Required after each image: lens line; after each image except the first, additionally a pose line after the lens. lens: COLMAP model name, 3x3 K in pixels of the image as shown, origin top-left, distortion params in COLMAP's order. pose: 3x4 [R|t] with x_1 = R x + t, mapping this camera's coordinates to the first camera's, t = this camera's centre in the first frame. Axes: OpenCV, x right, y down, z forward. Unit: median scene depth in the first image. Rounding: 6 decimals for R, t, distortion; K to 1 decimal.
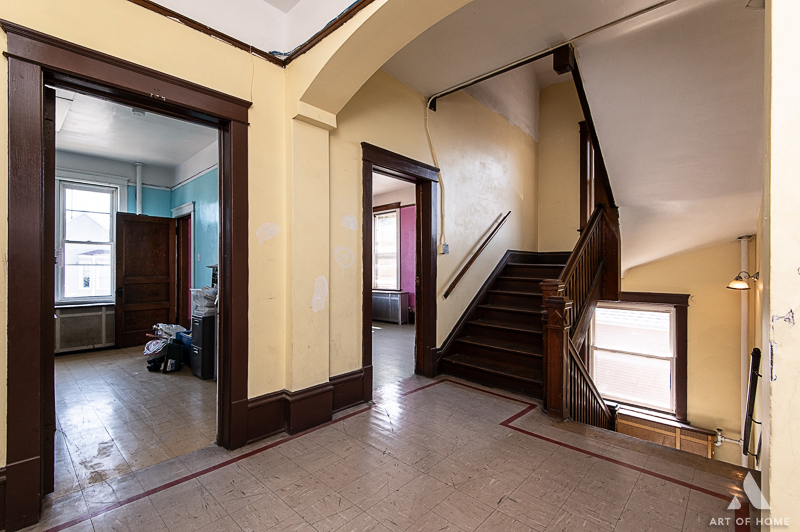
lens RADIAL K [[360.1, 0, 392.9], [0, 360.1, 268.4], [0, 0, 1]] dist [0.011253, -0.005372]
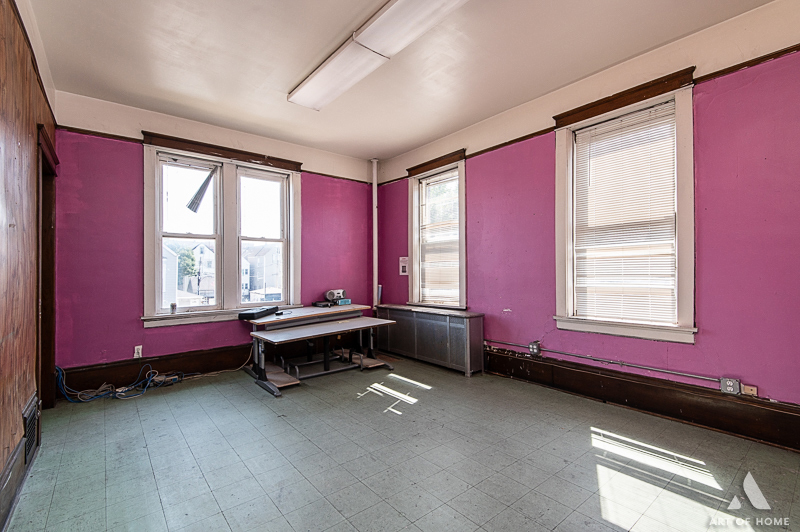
lens RADIAL K [[360.1, 0, 393.2], [0, 360.1, 268.6], [0, 0, 1]] dist [0.011253, -0.005372]
pose [[0.991219, -0.007311, -0.132028, -0.031981], [0.006779, 0.999967, -0.004476, 0.001371], [0.132057, 0.003542, 0.991236, 0.802764]]
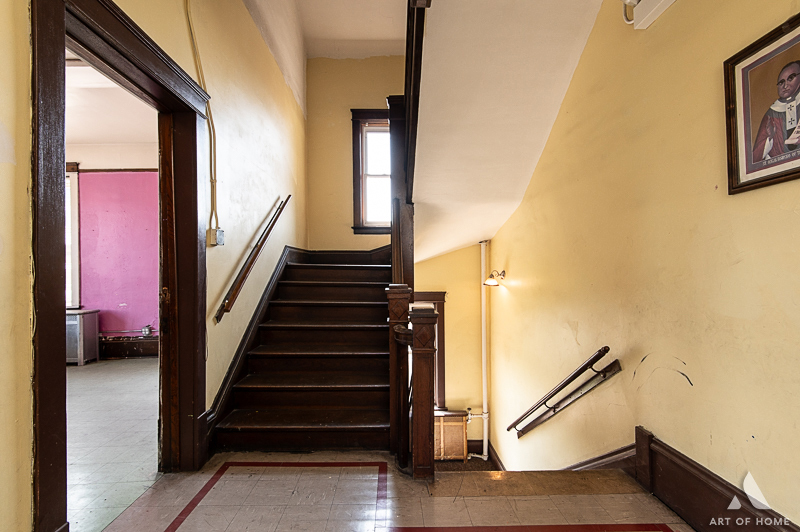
lens RADIAL K [[360.1, 0, 399.7], [0, 360.1, 267.5], [0, 0, 1]] dist [0.011253, -0.005372]
pose [[0.705438, -0.005656, 0.708749, -0.057203], [0.009990, 0.999948, -0.001963, -0.001030], [-0.708701, 0.008465, 0.705458, 0.338043]]
